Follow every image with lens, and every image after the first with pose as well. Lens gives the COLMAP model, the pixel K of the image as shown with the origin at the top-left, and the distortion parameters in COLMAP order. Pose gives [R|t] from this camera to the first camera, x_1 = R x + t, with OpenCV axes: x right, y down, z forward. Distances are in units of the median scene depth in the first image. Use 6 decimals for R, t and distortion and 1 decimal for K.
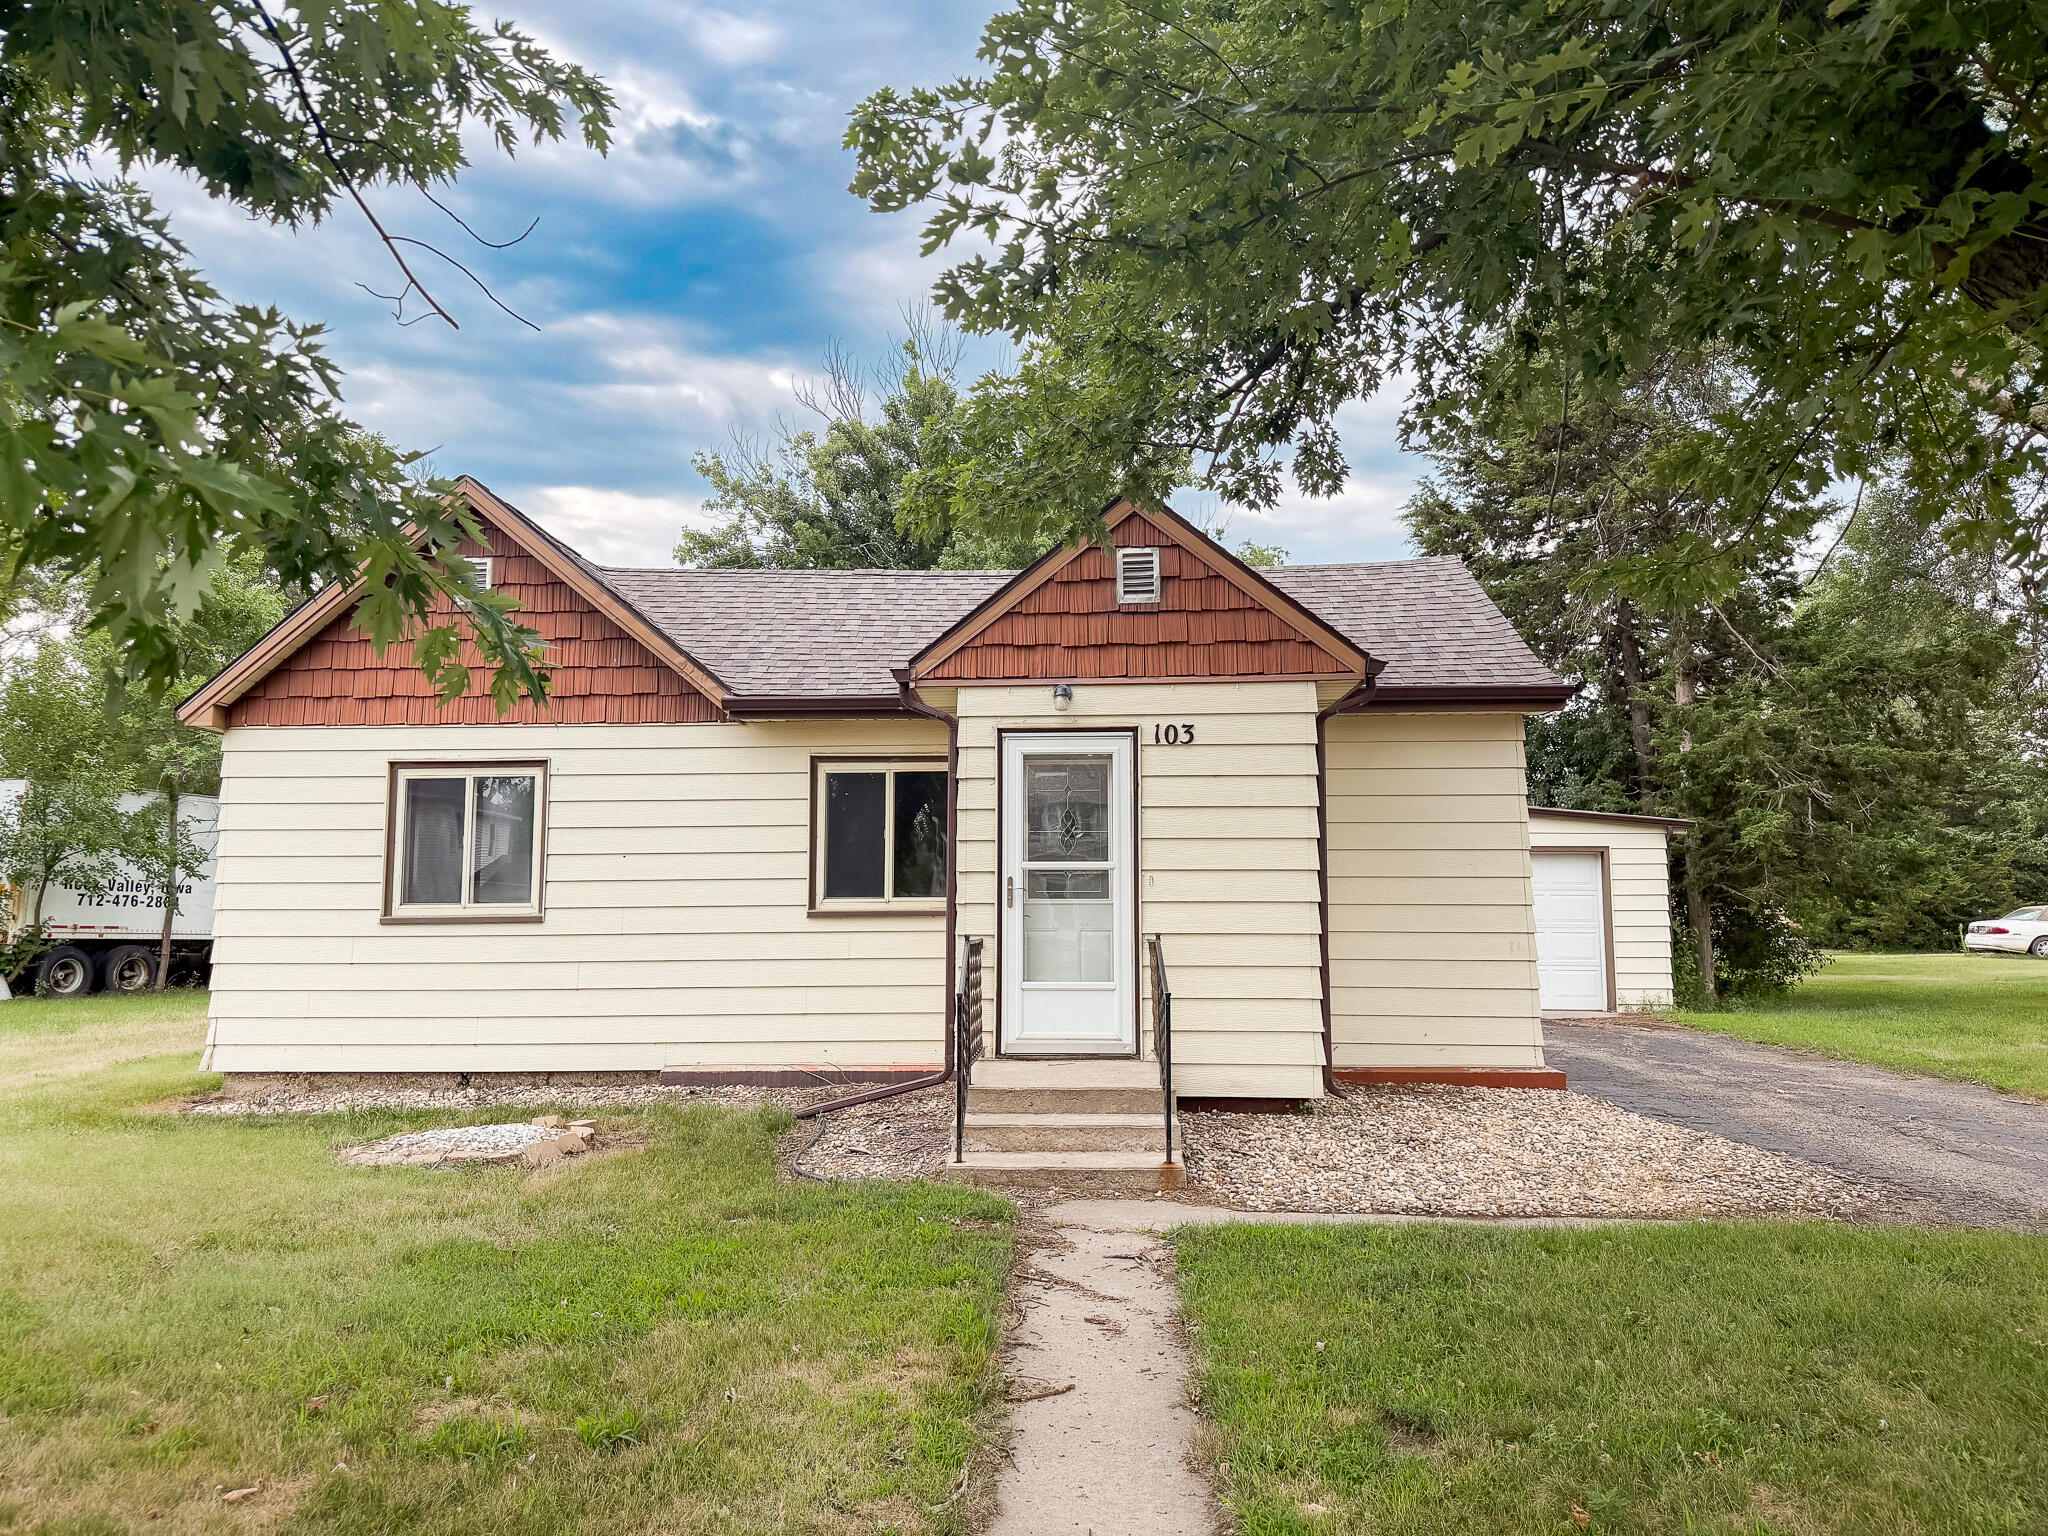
lens RADIAL K [[1447.4, 0, 1024.0], [0, 1447.4, 768.0], [0, 0, 1]] dist [0.050988, -0.003889]
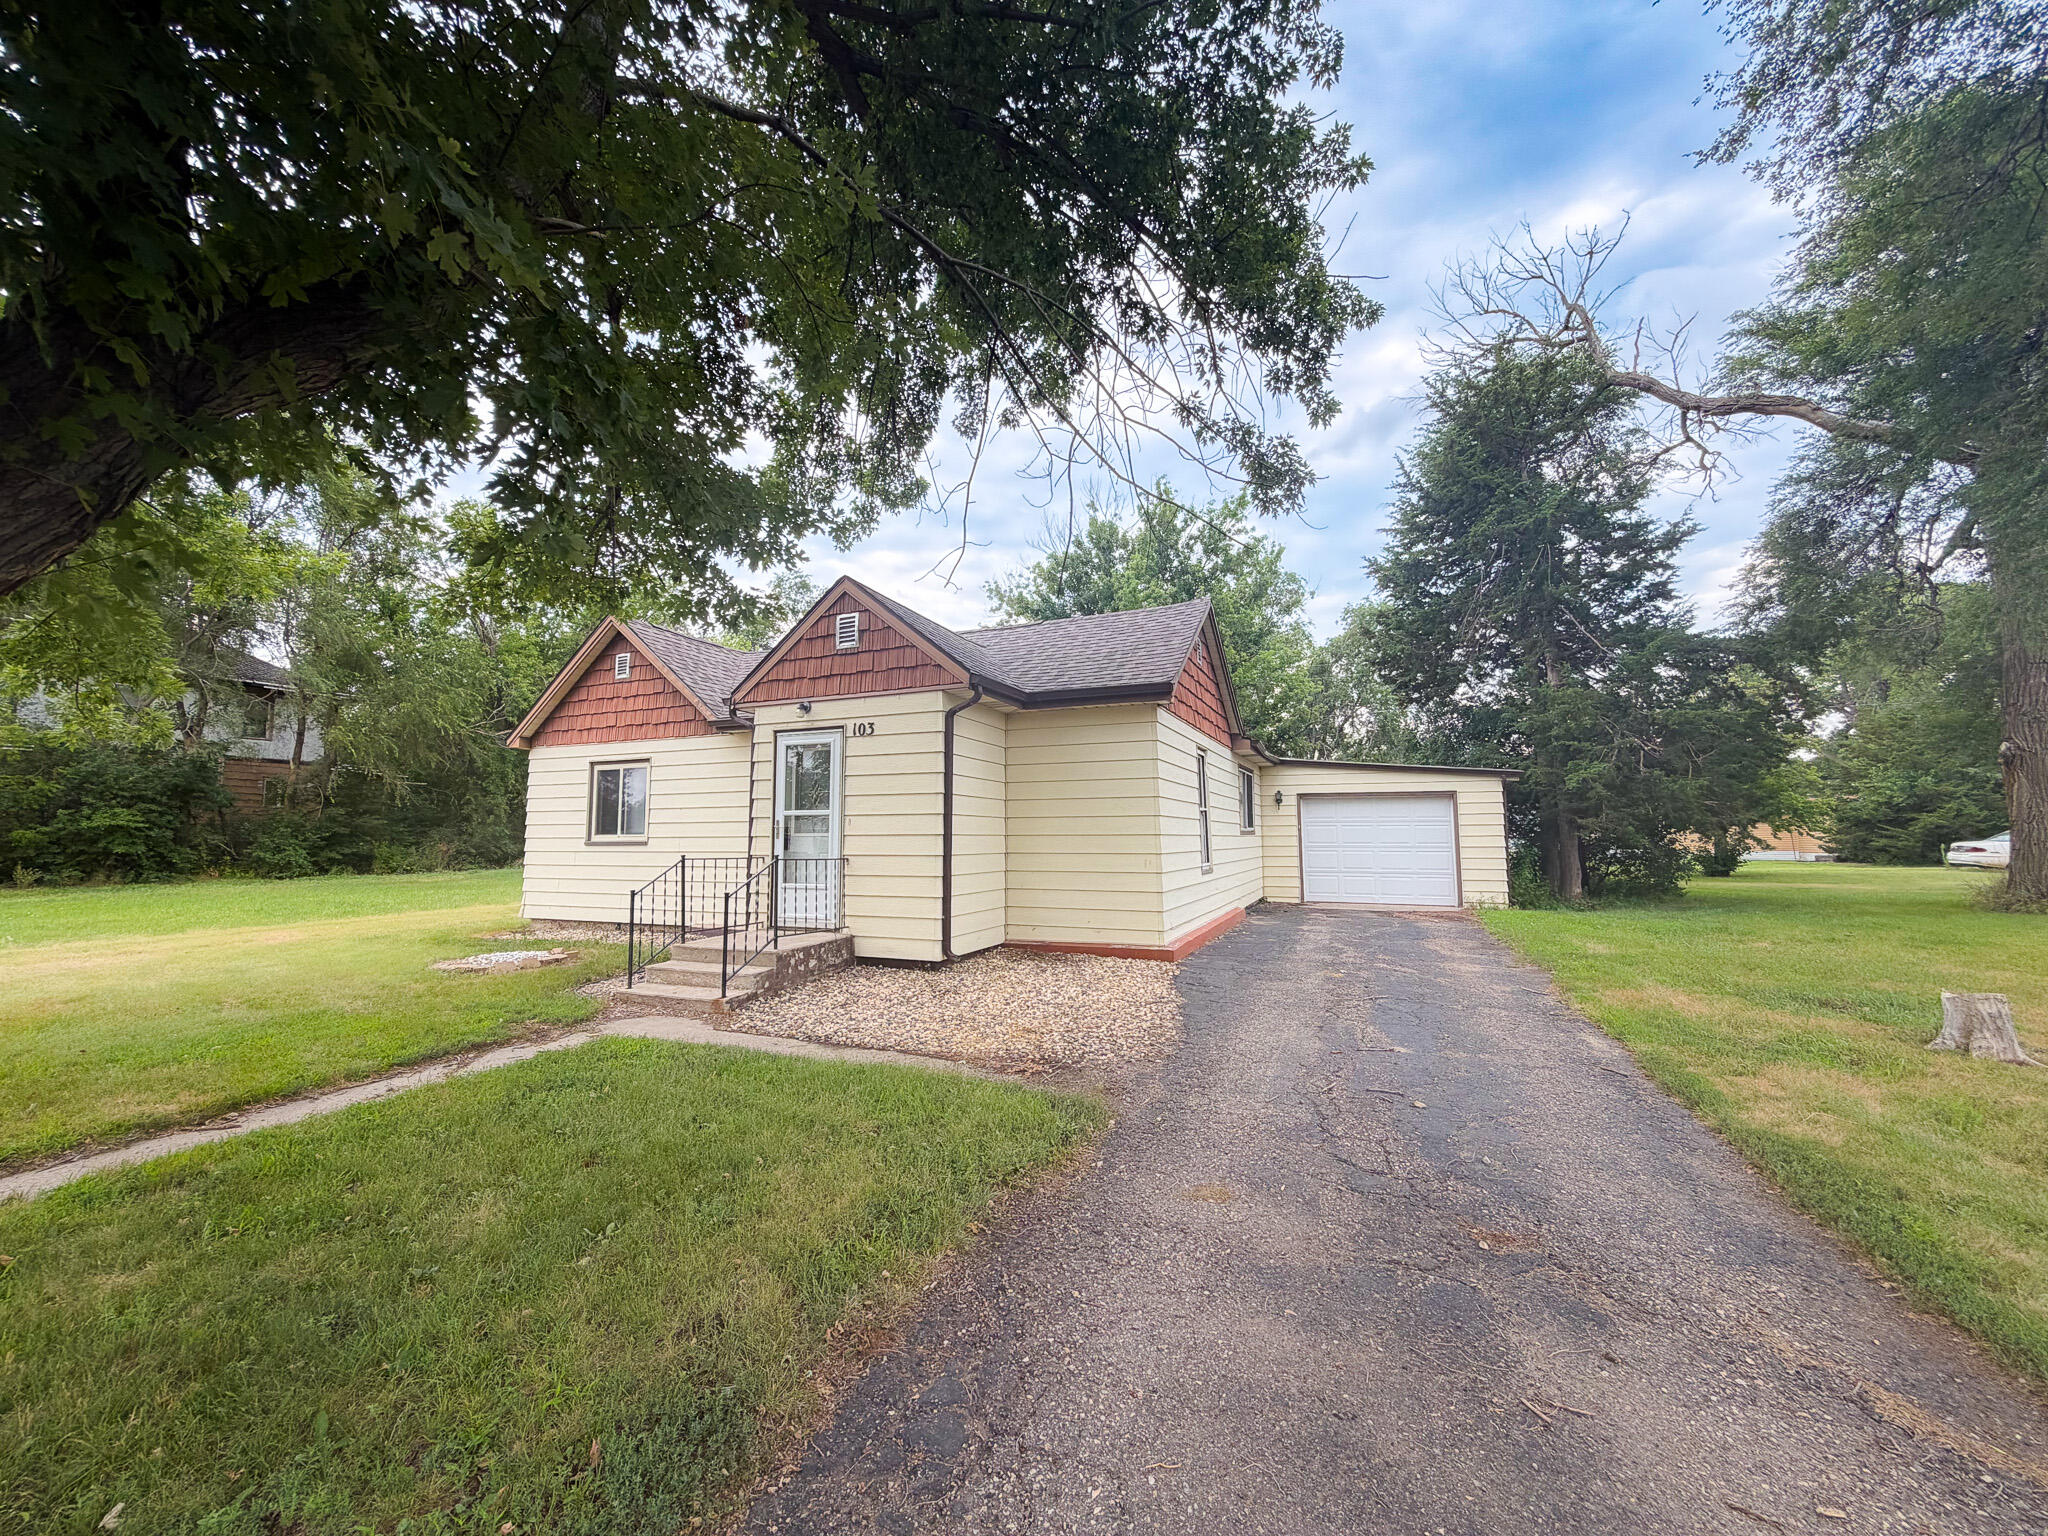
lens RADIAL K [[830.0, 0, 1017.0], [0, 830.0, 770.3], [0, 0, 1]] dist [0.002499, 0.000266]
pose [[0.933218, -0.029846, -0.358068, 0.579007], [0.036911, 0.999235, 0.012911, 0.016307], [0.357409, -0.025266, 0.933606, 0.206519]]
